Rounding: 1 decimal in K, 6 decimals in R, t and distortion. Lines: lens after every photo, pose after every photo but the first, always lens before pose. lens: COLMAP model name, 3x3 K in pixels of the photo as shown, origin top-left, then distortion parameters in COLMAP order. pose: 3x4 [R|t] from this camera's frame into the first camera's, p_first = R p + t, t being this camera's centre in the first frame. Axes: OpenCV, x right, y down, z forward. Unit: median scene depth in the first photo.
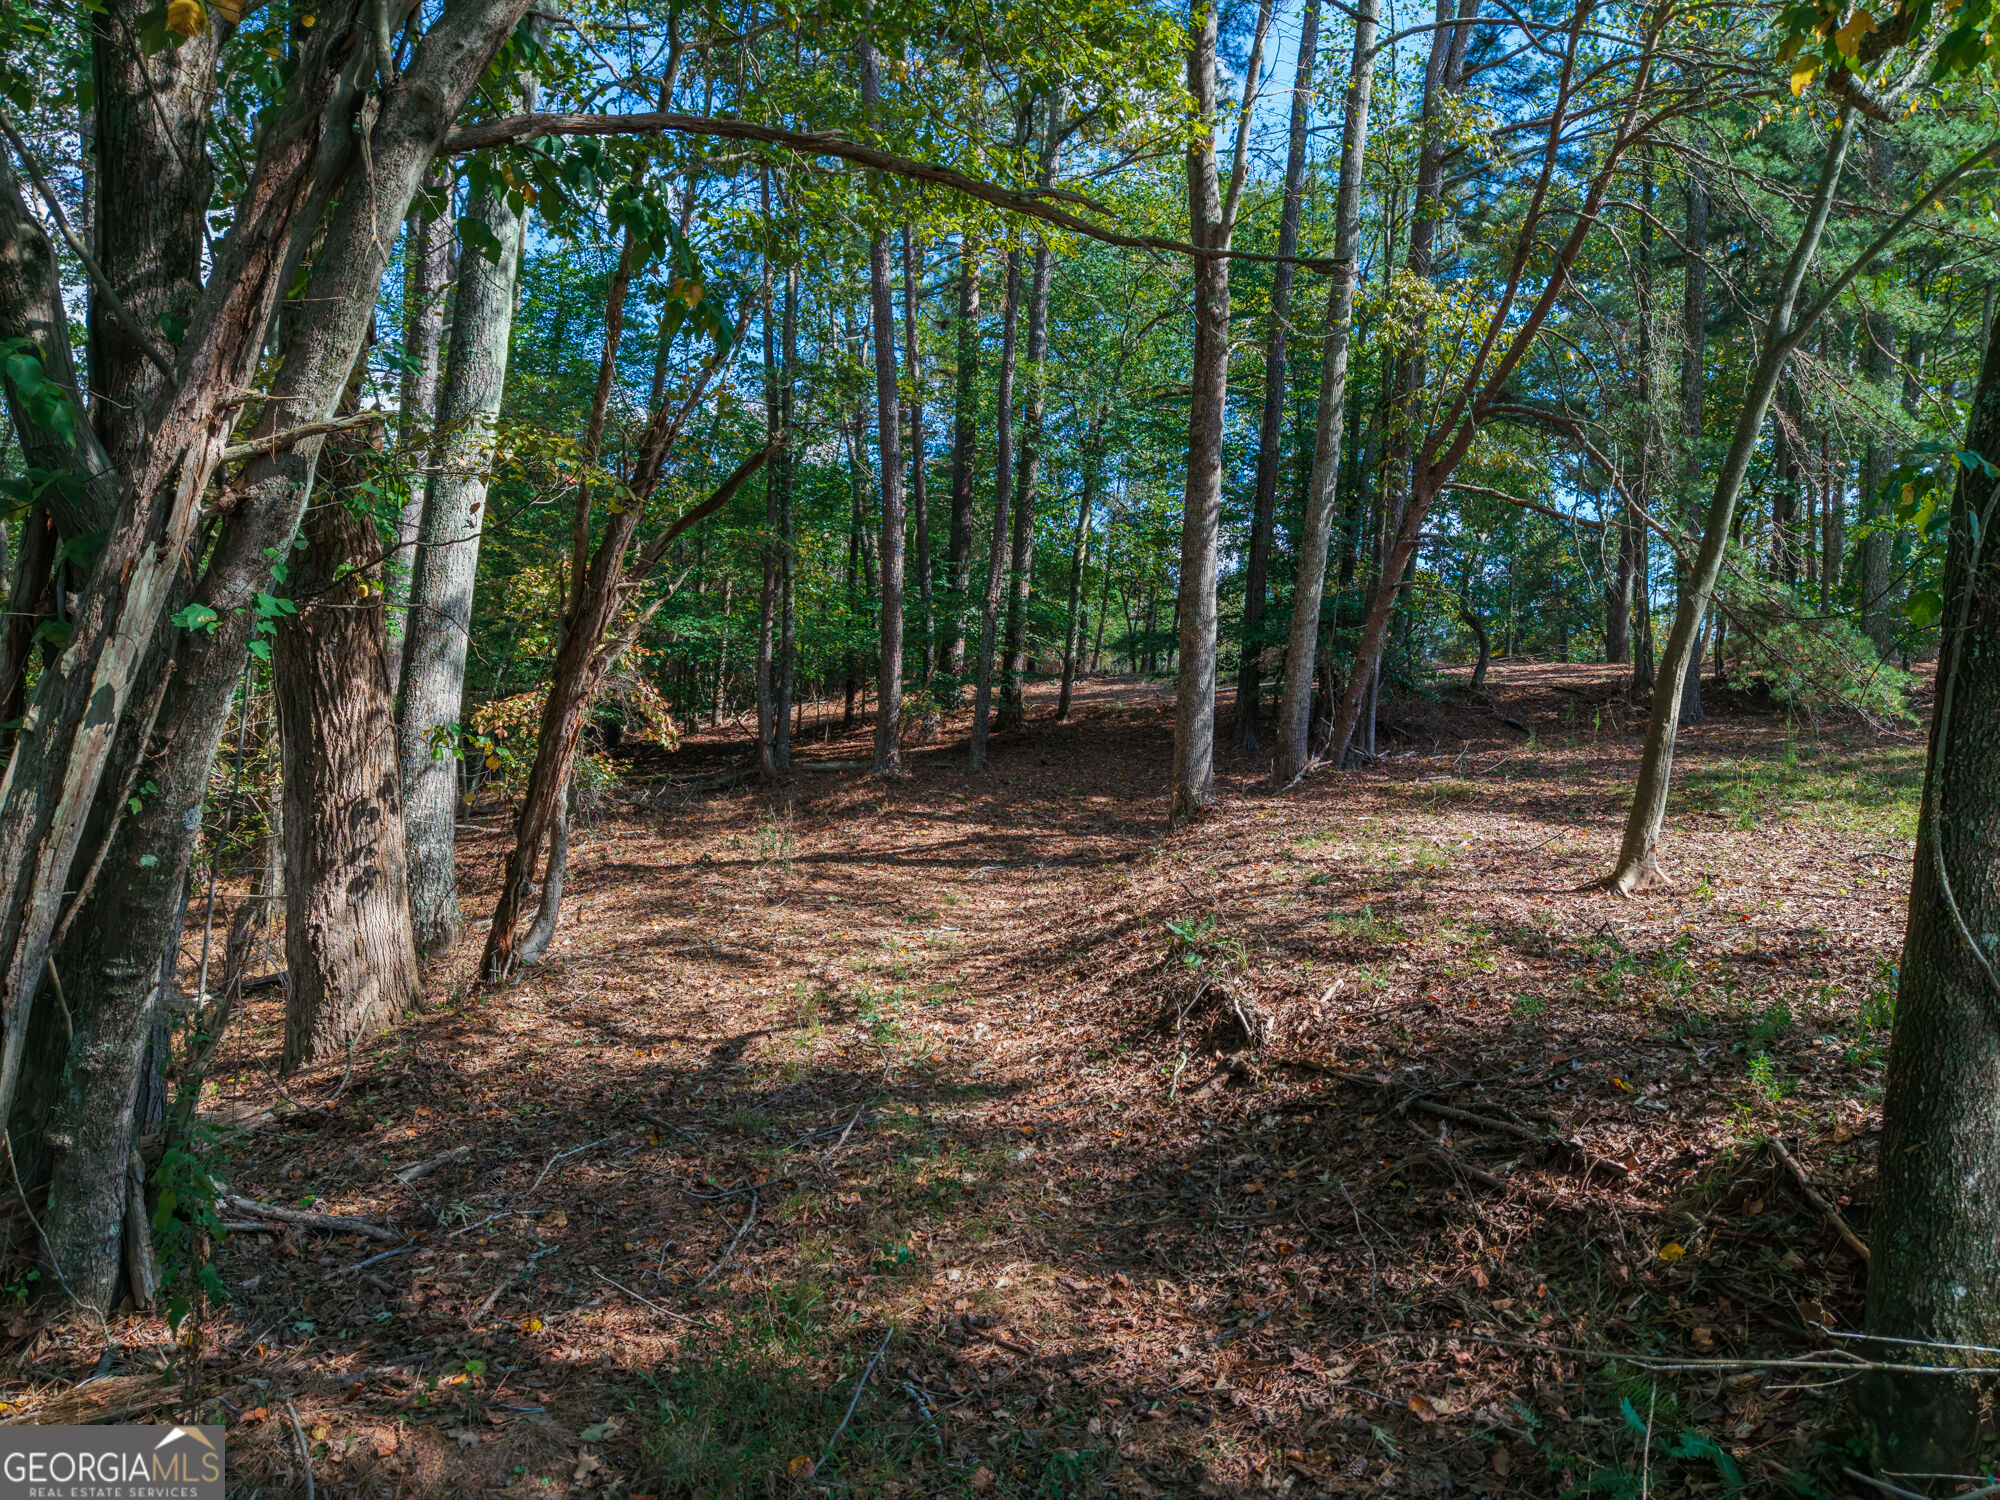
lens RADIAL K [[1336.3, 0, 1000.0], [0, 1336.3, 750.0], [0, 0, 1]] dist [-0.001371, -0.004060]
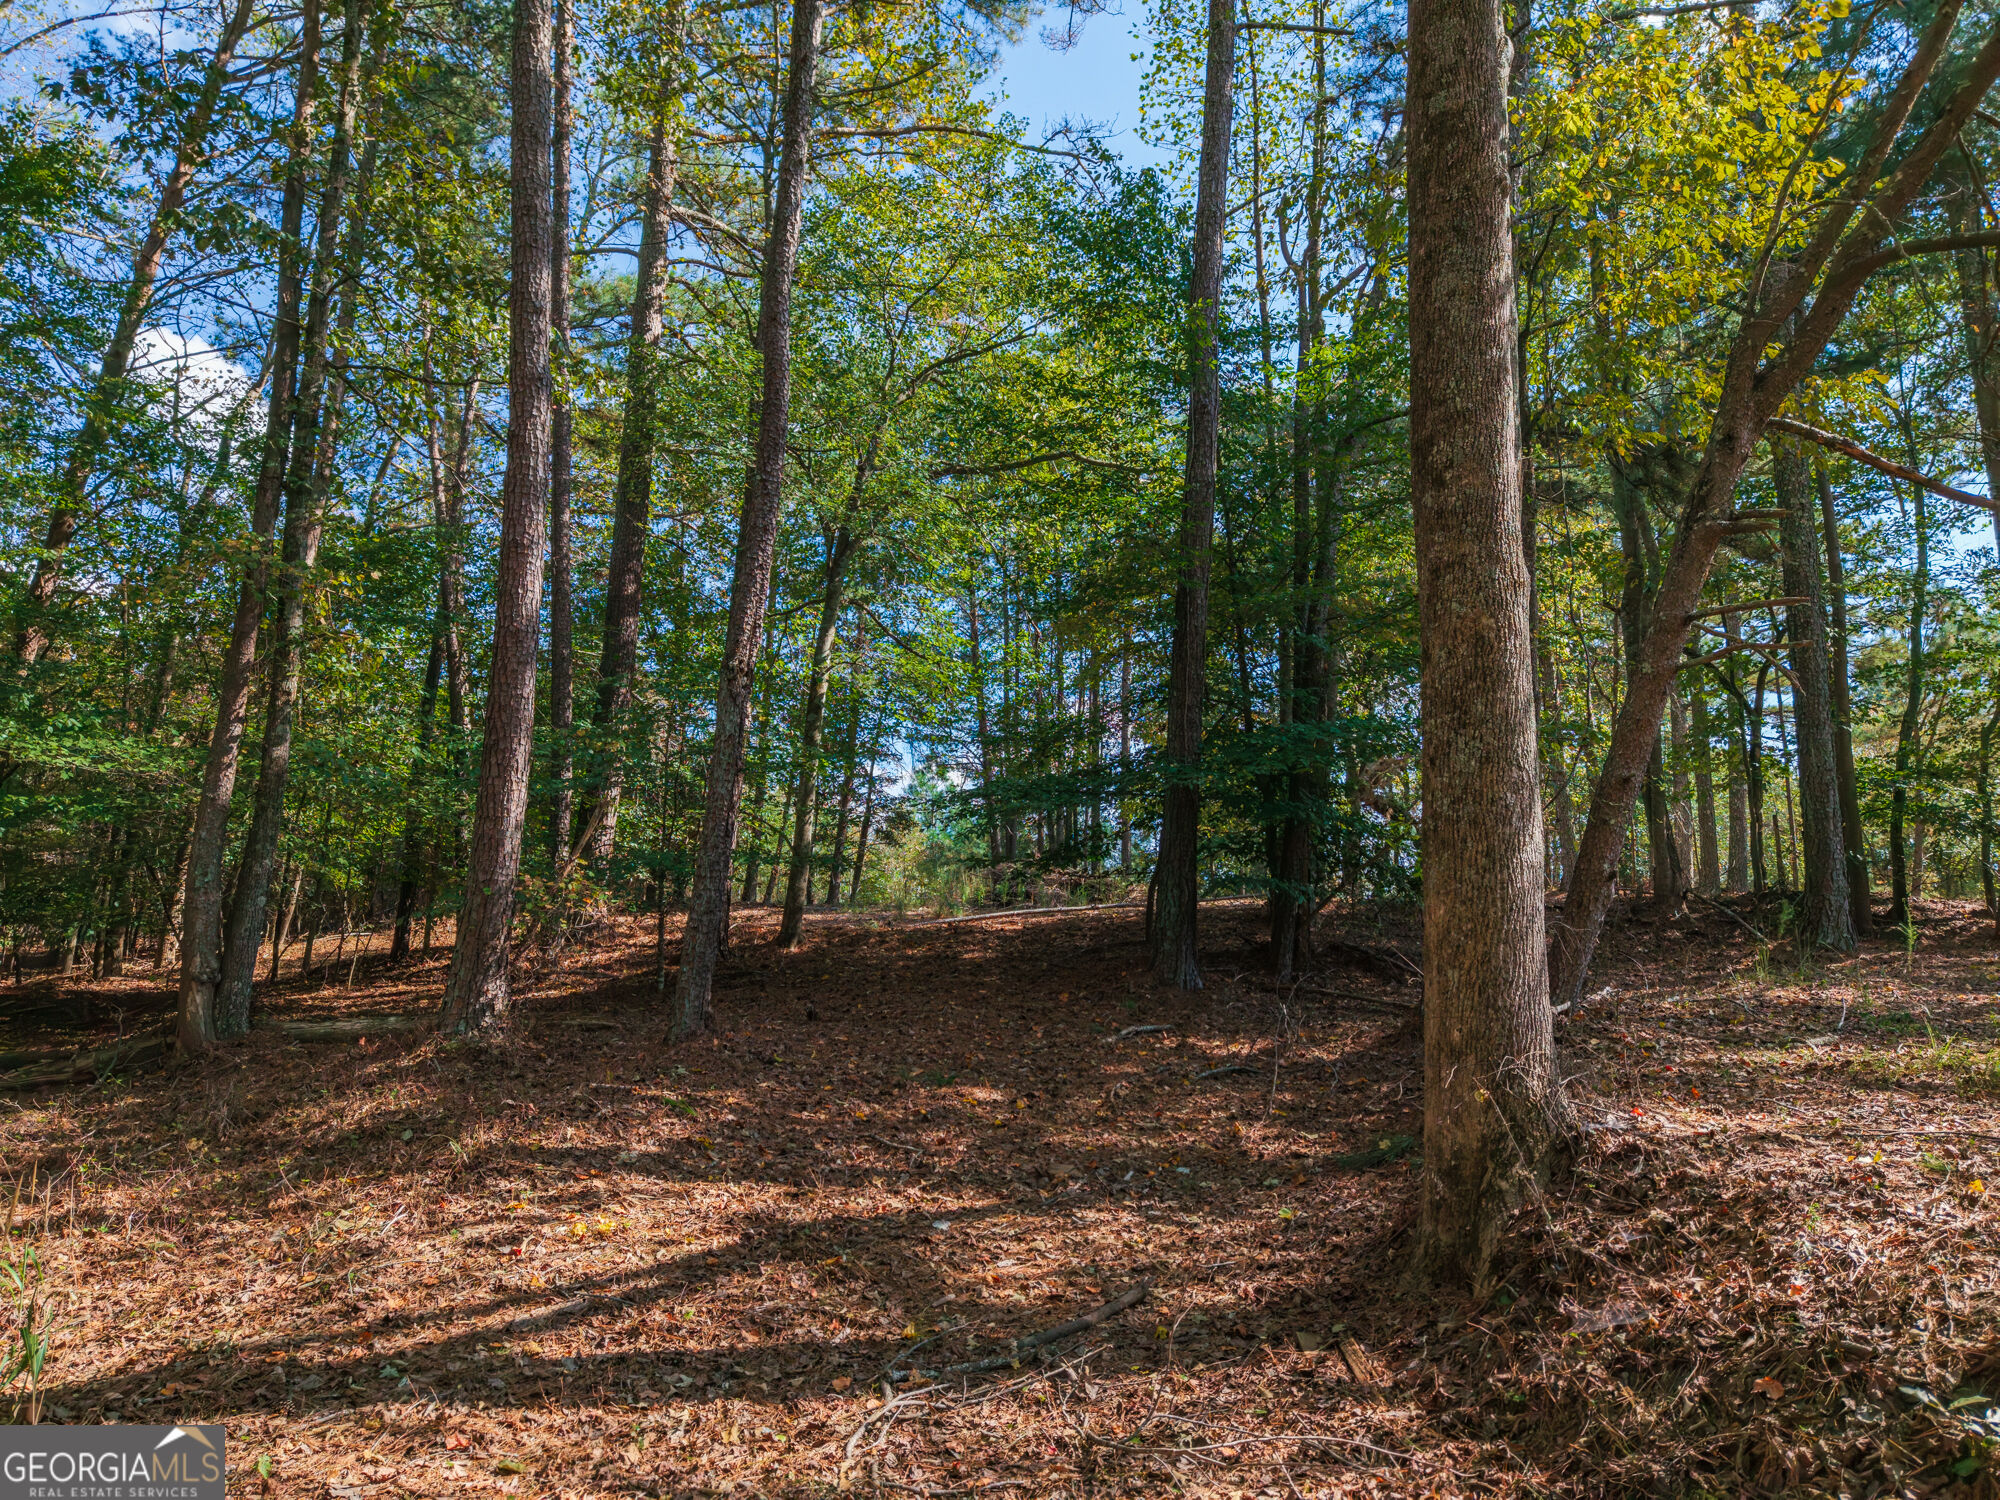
lens RADIAL K [[1336.3, 0, 1000.0], [0, 1336.3, 750.0], [0, 0, 1]] dist [-0.001371, -0.004060]
pose [[0.955293, 0.055779, 0.290351, -0.060210], [0.003578, 0.979790, -0.199997, 0.013508], [-0.295638, 0.192095, 0.935787, 0.602926]]
